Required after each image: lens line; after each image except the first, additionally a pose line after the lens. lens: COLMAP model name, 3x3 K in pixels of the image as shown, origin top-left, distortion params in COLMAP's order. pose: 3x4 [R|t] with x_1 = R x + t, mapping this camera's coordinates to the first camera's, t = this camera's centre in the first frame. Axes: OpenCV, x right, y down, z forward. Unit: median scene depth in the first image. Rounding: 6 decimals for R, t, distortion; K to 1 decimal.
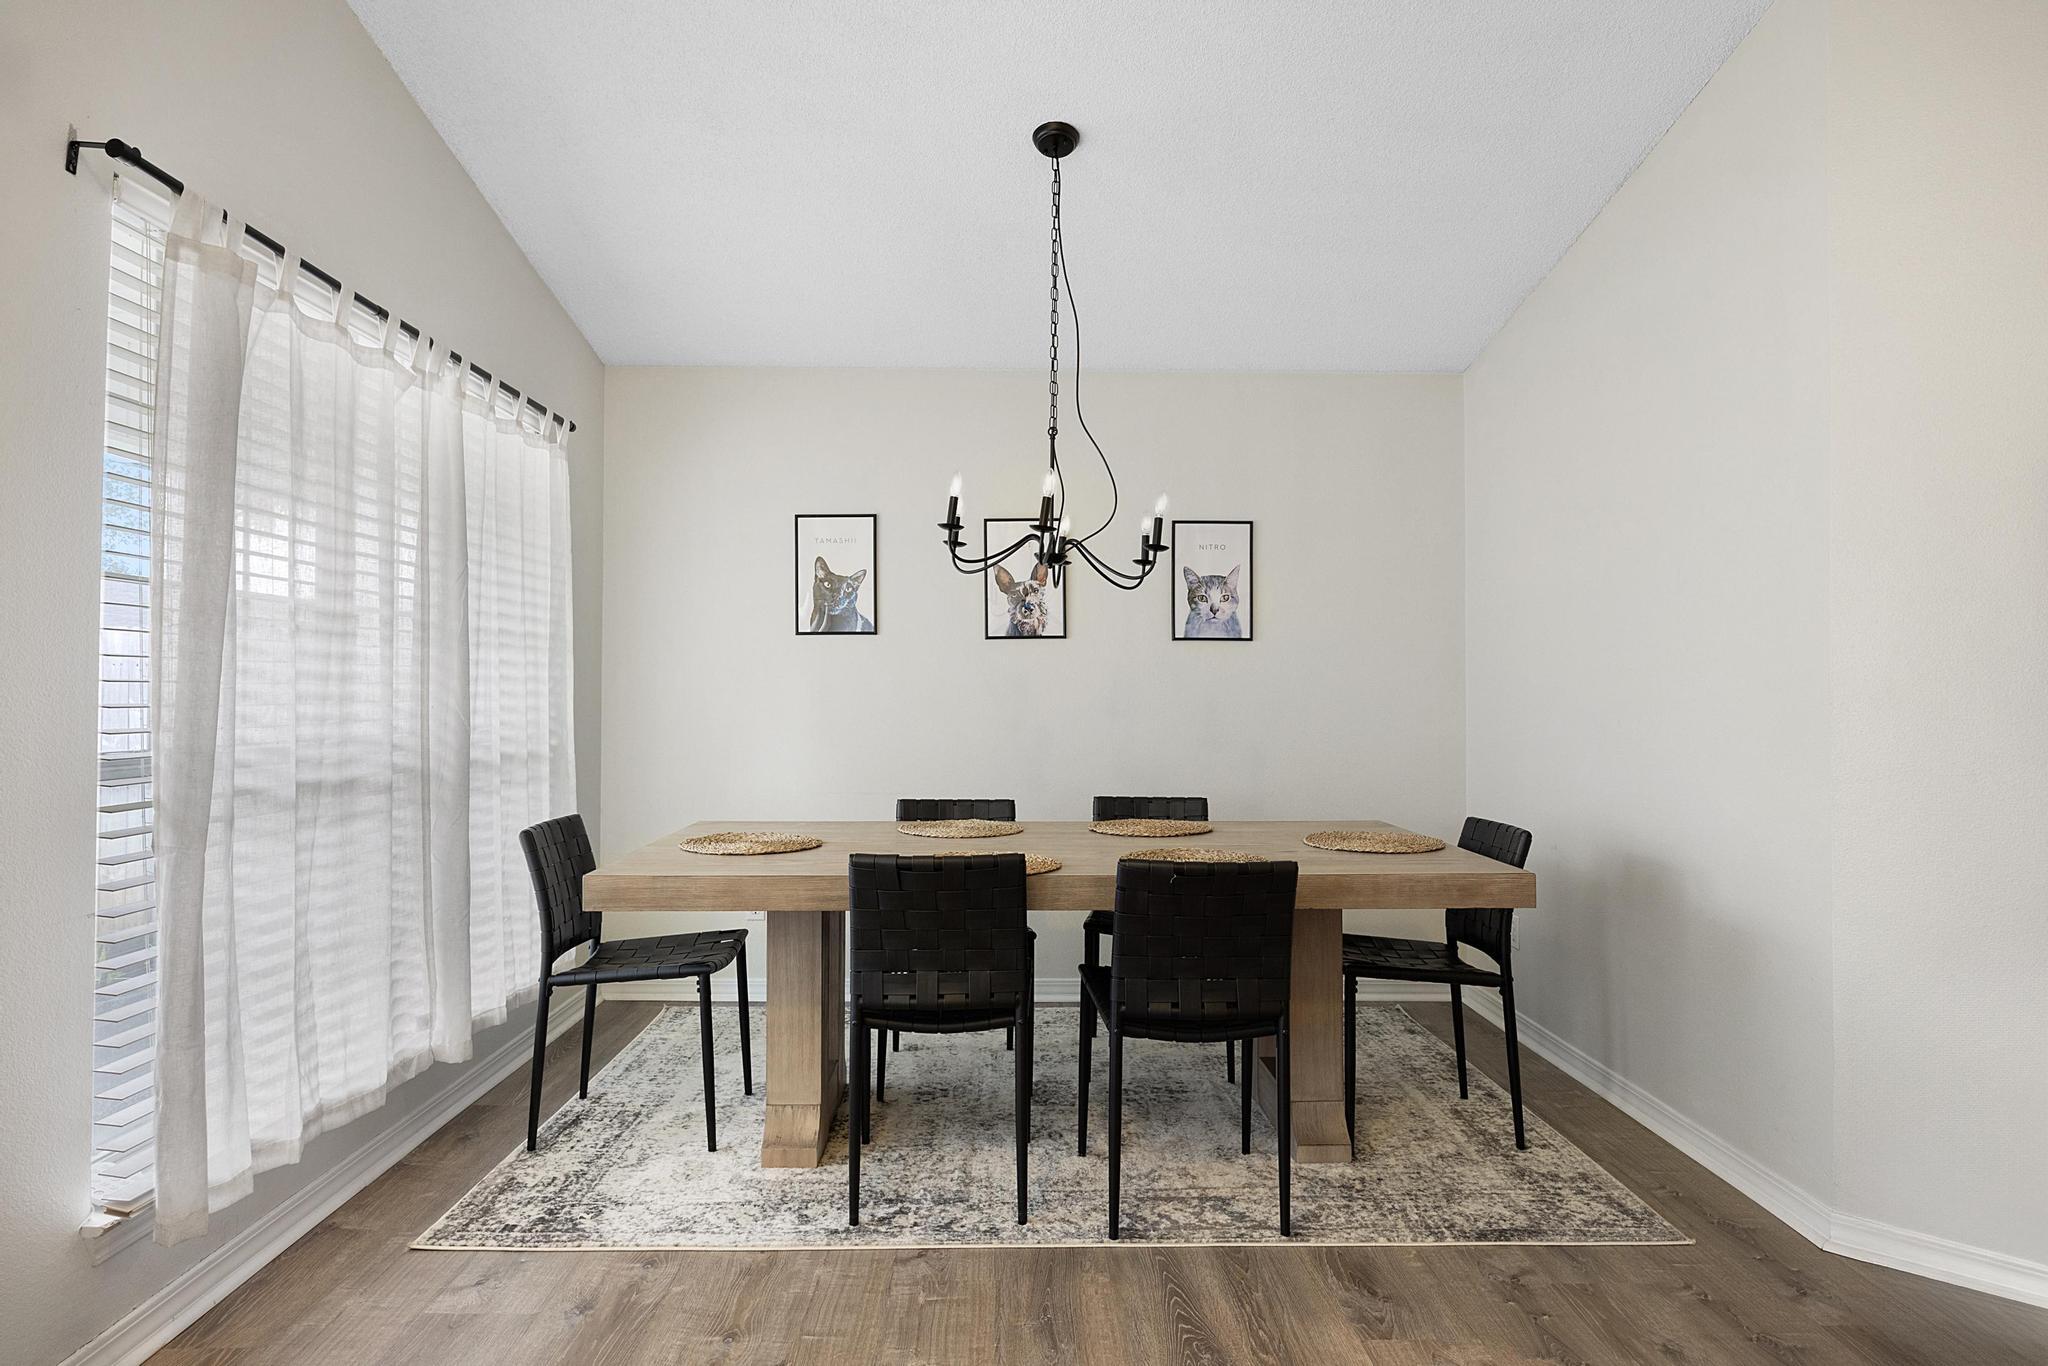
lens RADIAL K [[1140.1, 0, 1019.0], [0, 1140.1, 665.9], [0, 0, 1]] dist [-0.003890, -0.000829]
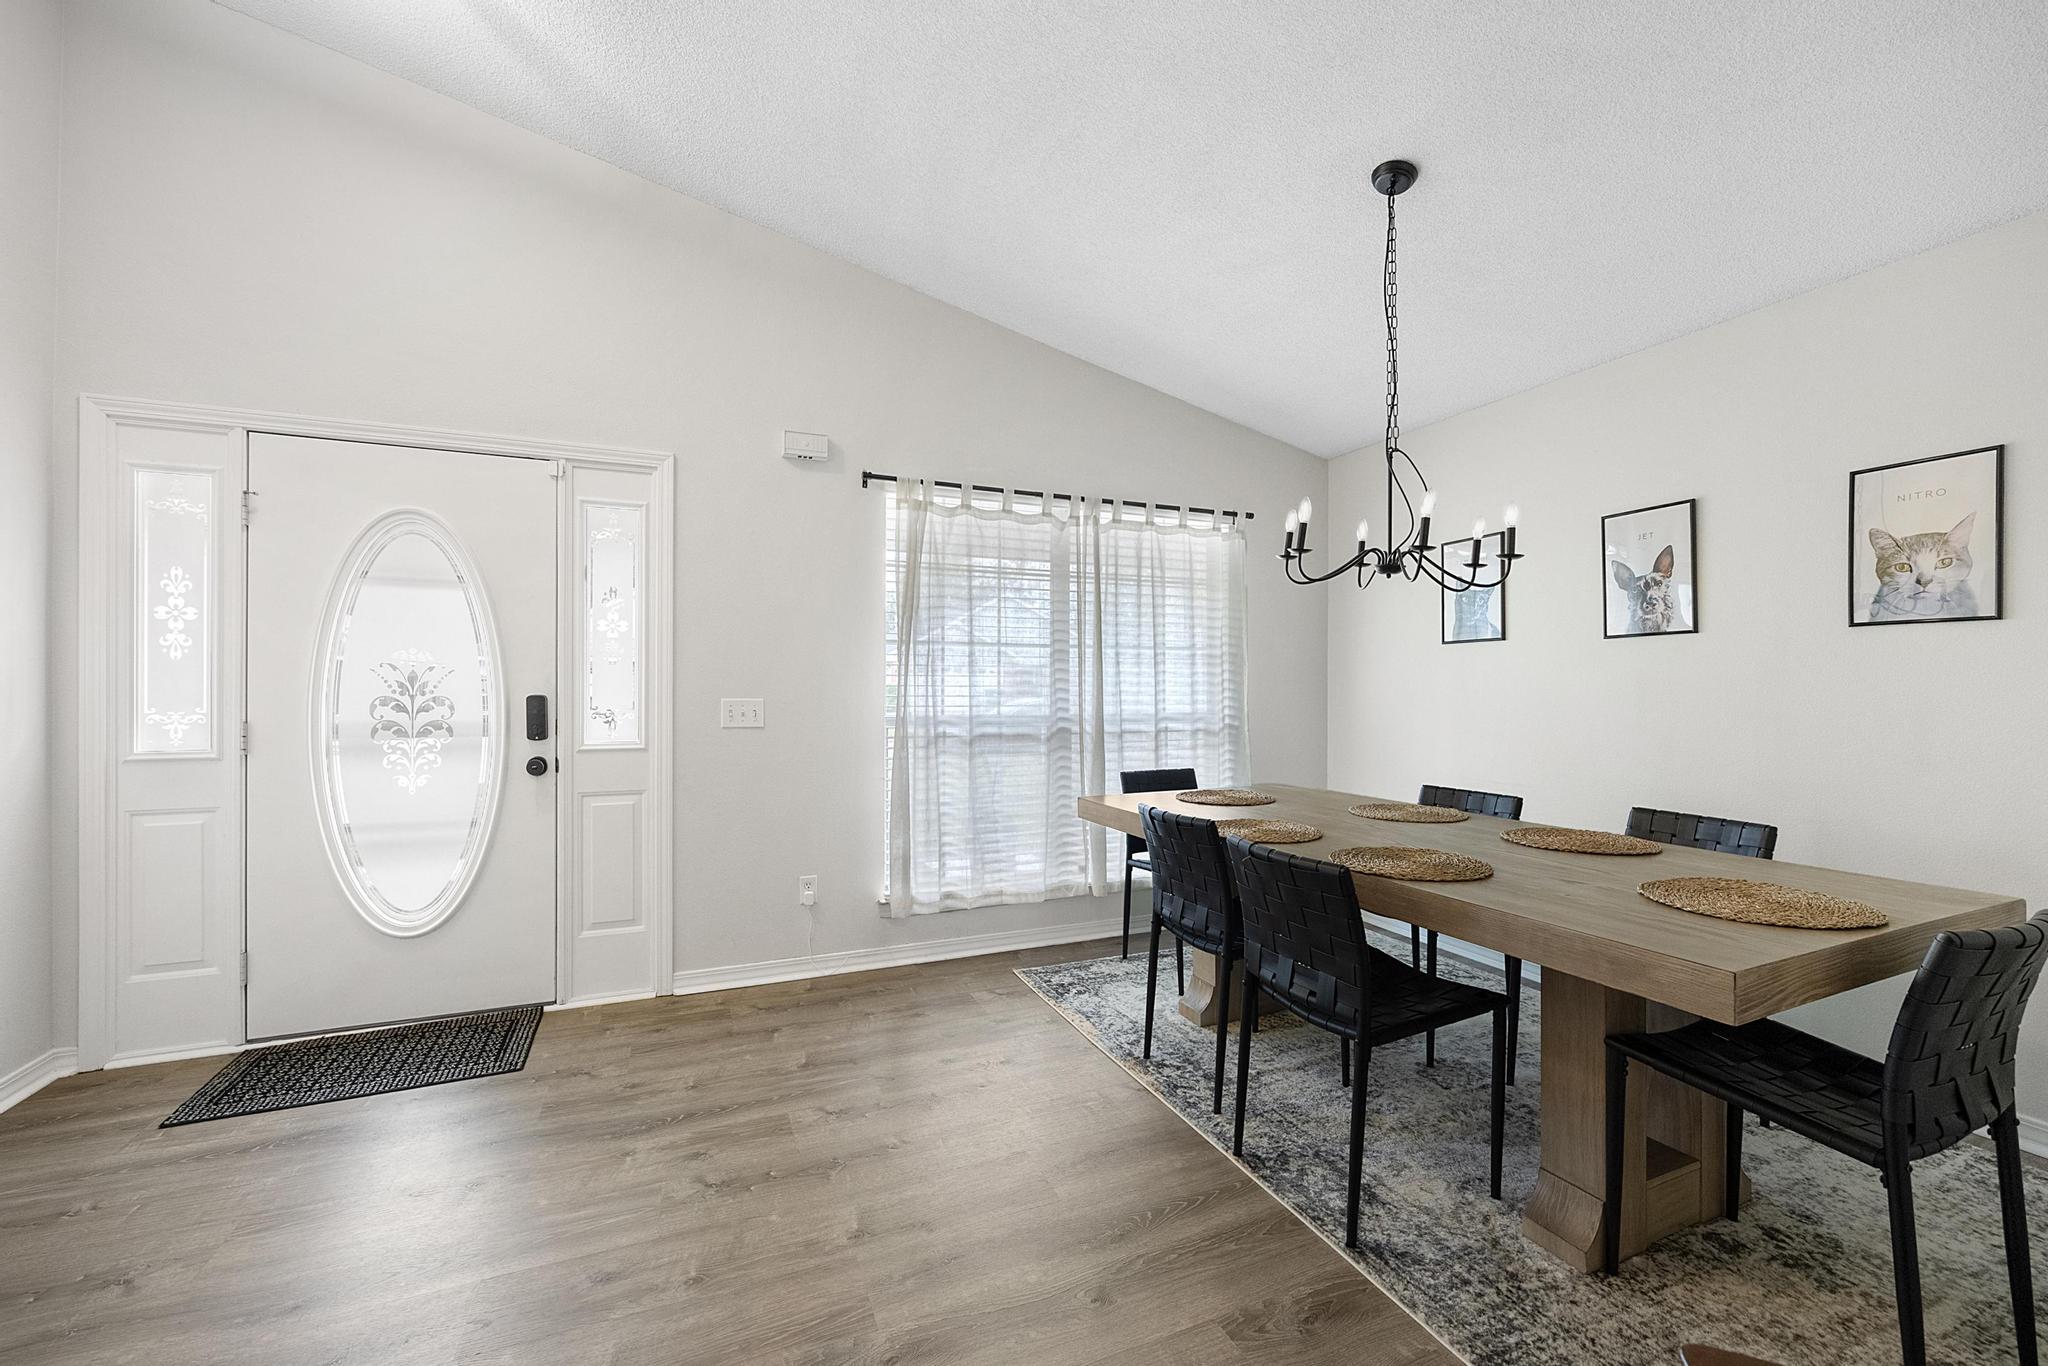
lens RADIAL K [[818.5, 0, 1022.2], [0, 818.5, 685.4], [0, 0, 1]] dist [-0.001887, -0.000240]
pose [[0.377219, -0.003727, -0.926117, 0.663138], [0.016700, 0.999857, 0.002778, 0.009638], [0.925973, -0.016514, 0.377227, 0.409200]]
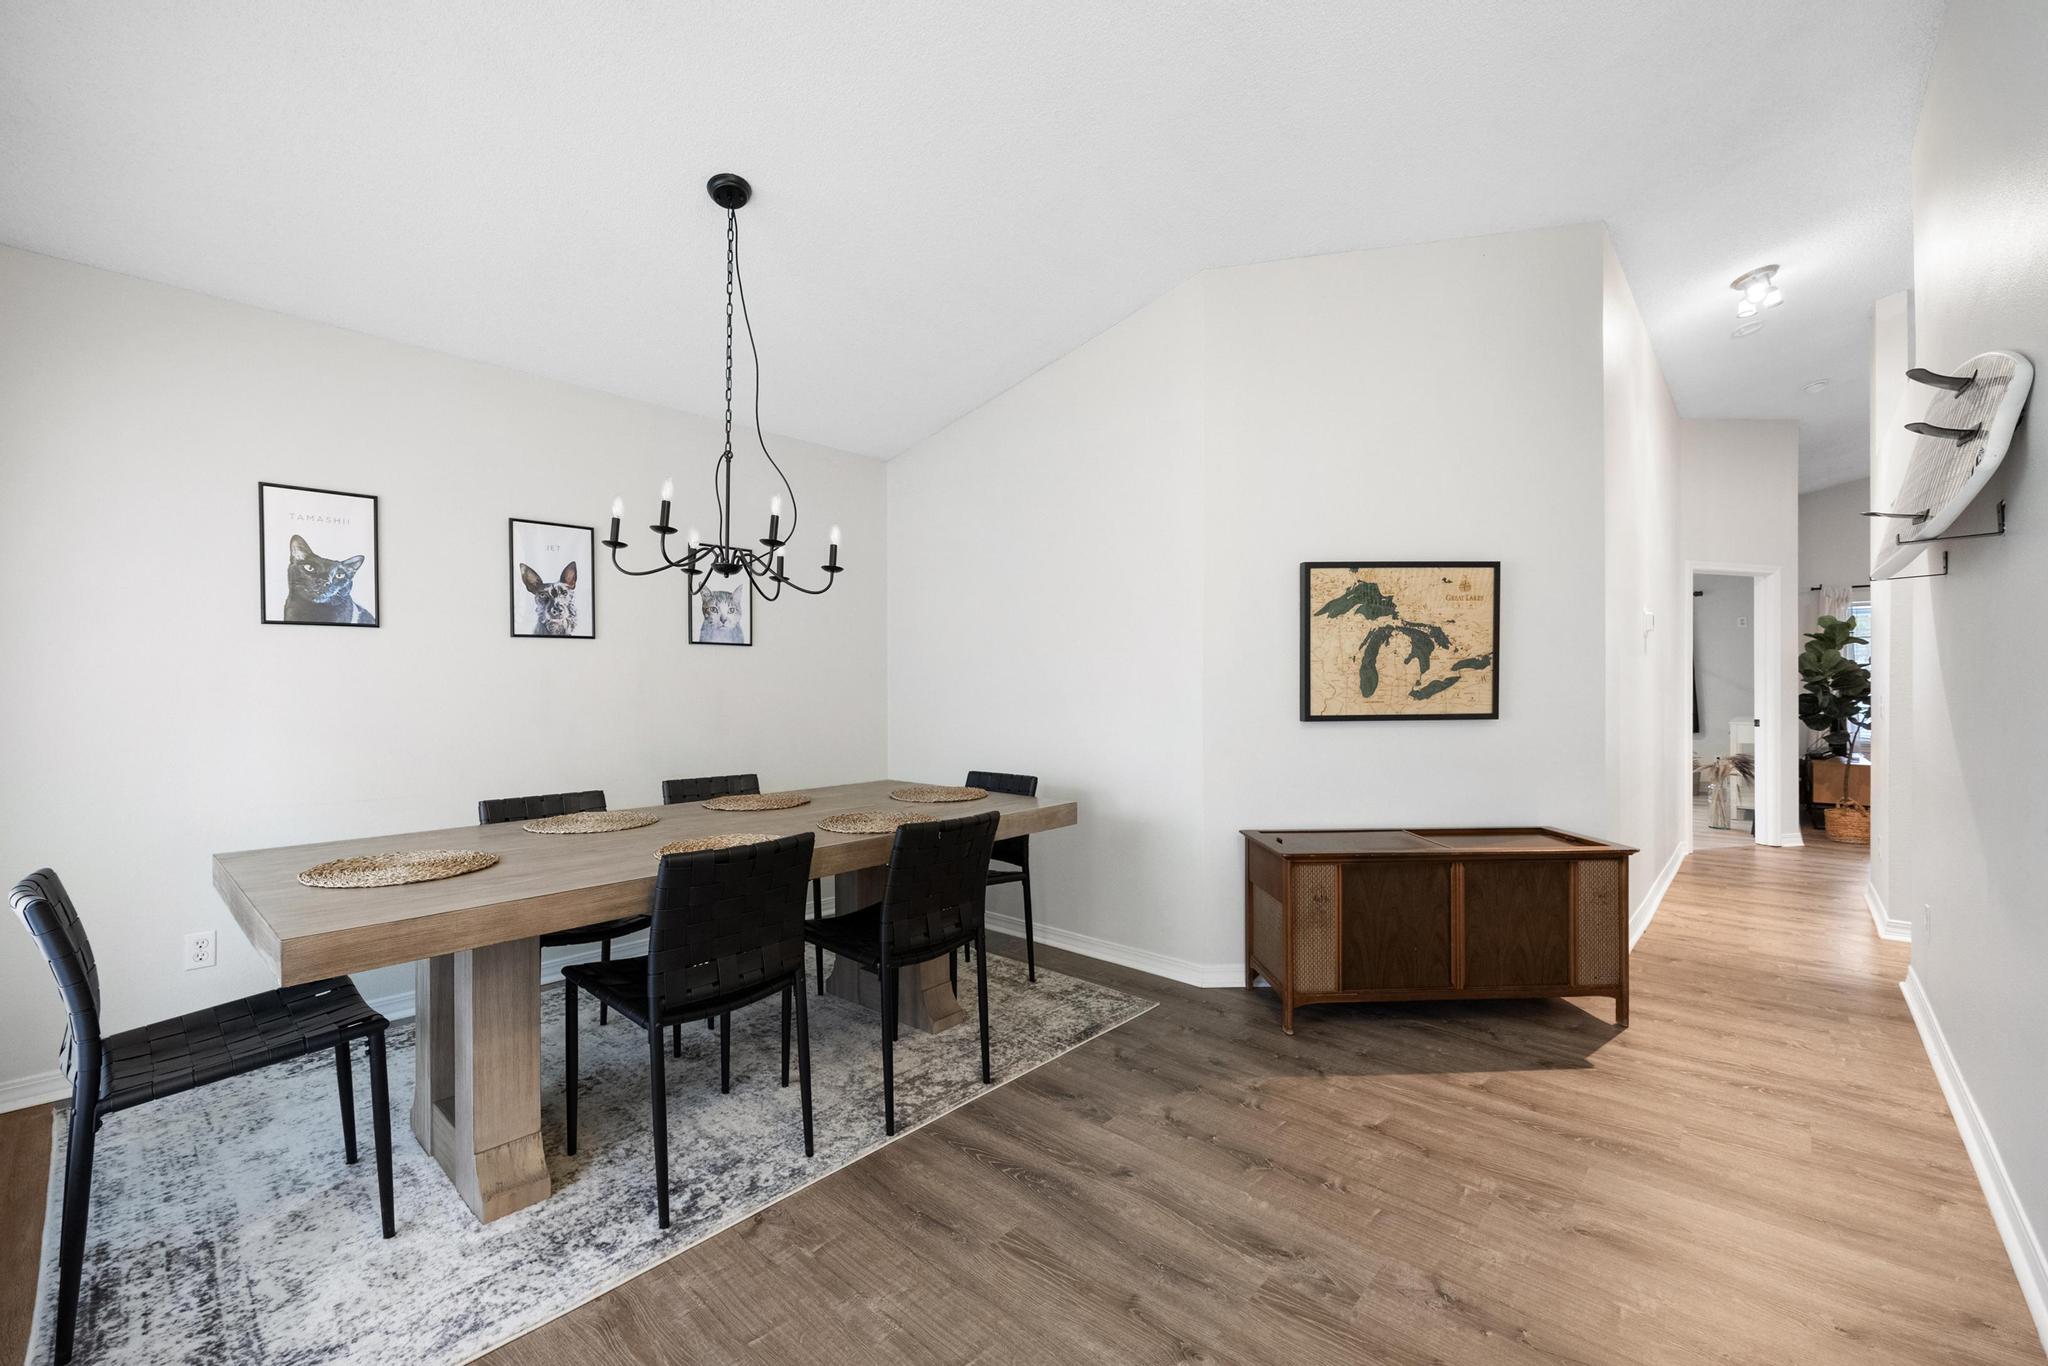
lens RADIAL K [[834.5, 0, 1006.1], [0, 834.5, 683.9], [0, 0, 1]] dist [-0.002039, -0.000506]
pose [[0.686866, -0.003975, 0.726773, -0.407279], [-0.011687, 0.999795, 0.016513, 0.001621], [-0.726690, -0.019836, 0.686679, 0.257090]]
